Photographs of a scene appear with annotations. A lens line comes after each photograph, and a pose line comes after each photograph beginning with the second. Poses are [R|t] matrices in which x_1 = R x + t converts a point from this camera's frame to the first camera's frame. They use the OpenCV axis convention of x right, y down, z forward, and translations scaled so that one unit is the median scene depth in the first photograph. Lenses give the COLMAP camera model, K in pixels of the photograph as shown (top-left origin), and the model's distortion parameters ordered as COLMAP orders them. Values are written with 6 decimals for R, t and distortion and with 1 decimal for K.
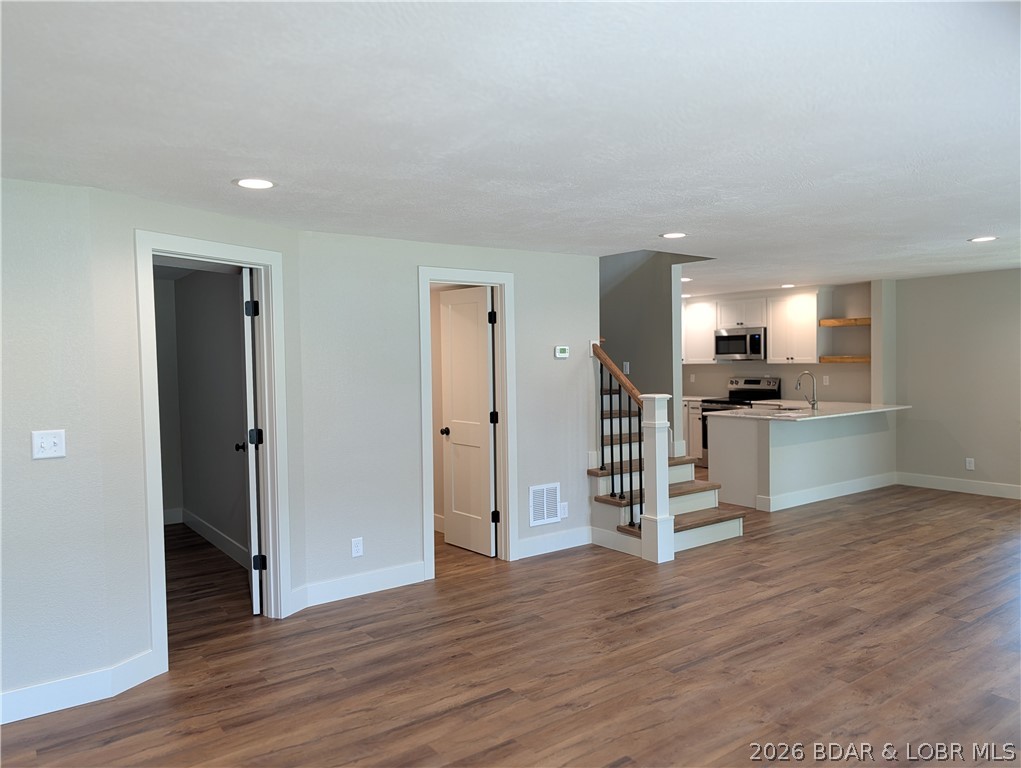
lens RADIAL K [[727.8, 0, 510.5], [0, 727.8, 384.0], [0, 0, 1]] dist [0.045993, -0.090215]
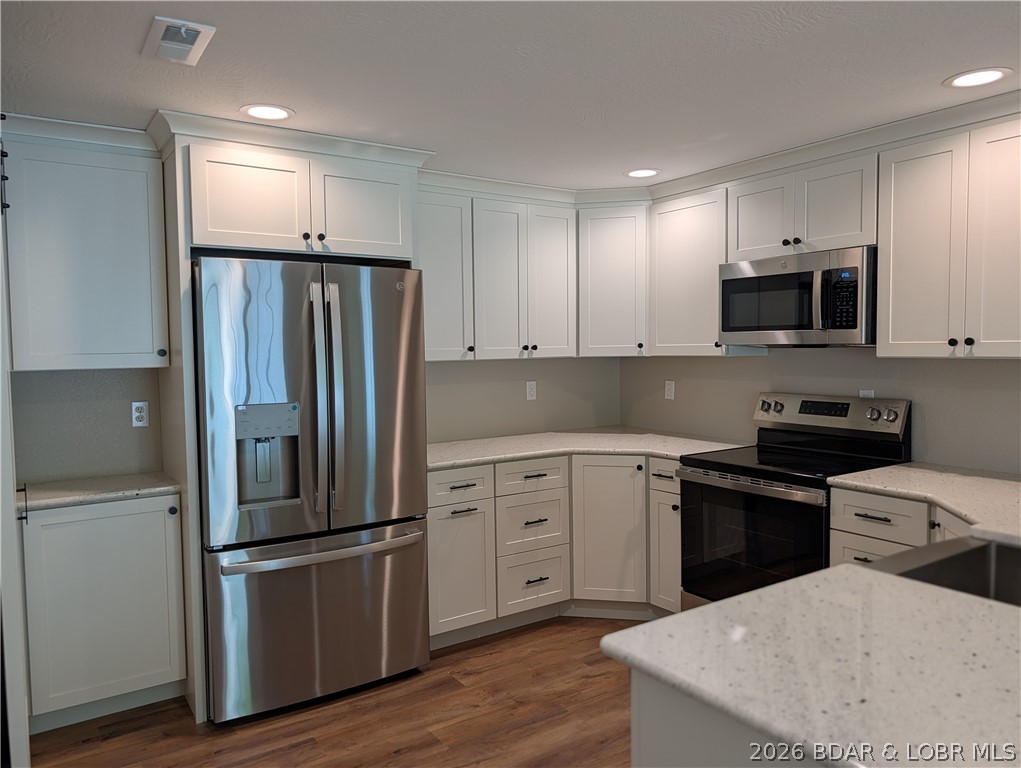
lens RADIAL K [[727.8, 0, 510.5], [0, 727.8, 384.0], [0, 0, 1]] dist [0.045993, -0.090215]
pose [[0.999349, 0.007873, -0.035196, 0.215903], [-0.007307, 0.999842, 0.016184, -0.021870], [0.035318, -0.015916, 0.999249, 0.723104]]
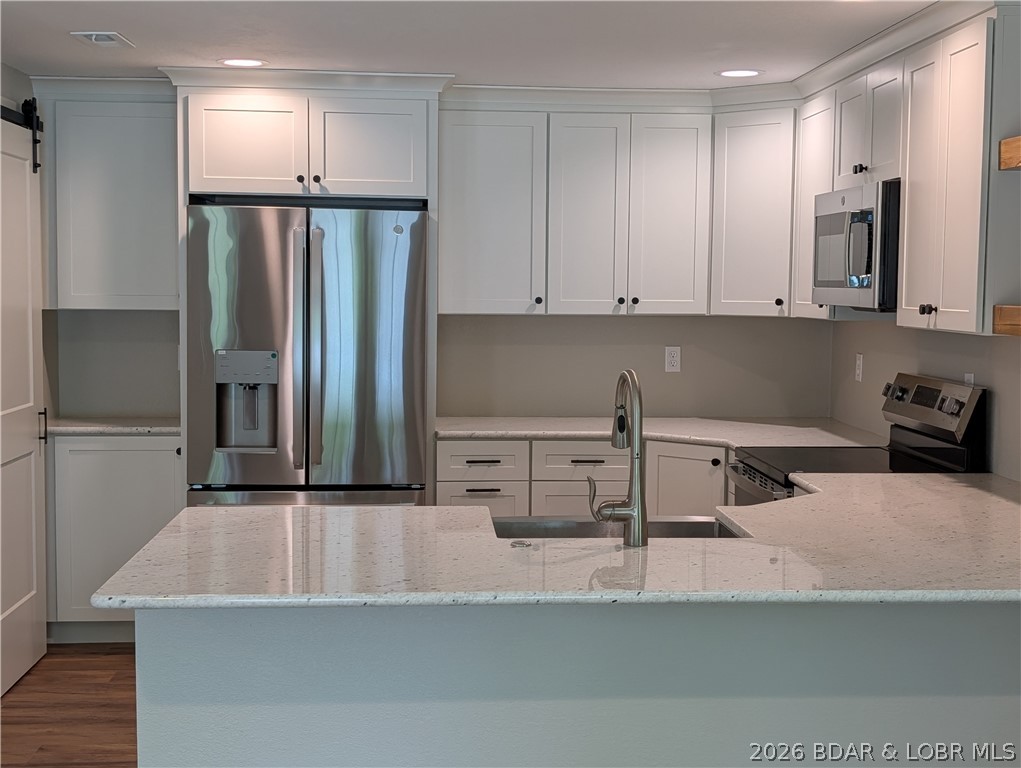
lens RADIAL K [[1449.9, 0, 539.1], [0, 1449.9, 386.9], [0, 0, 1]] dist [0.220254, -0.872521]
pose [[0.850345, 0.065166, -0.522175, 0.550117], [-0.045439, 0.997689, 0.050514, -0.029575], [0.524260, -0.019227, 0.851341, 0.556423]]
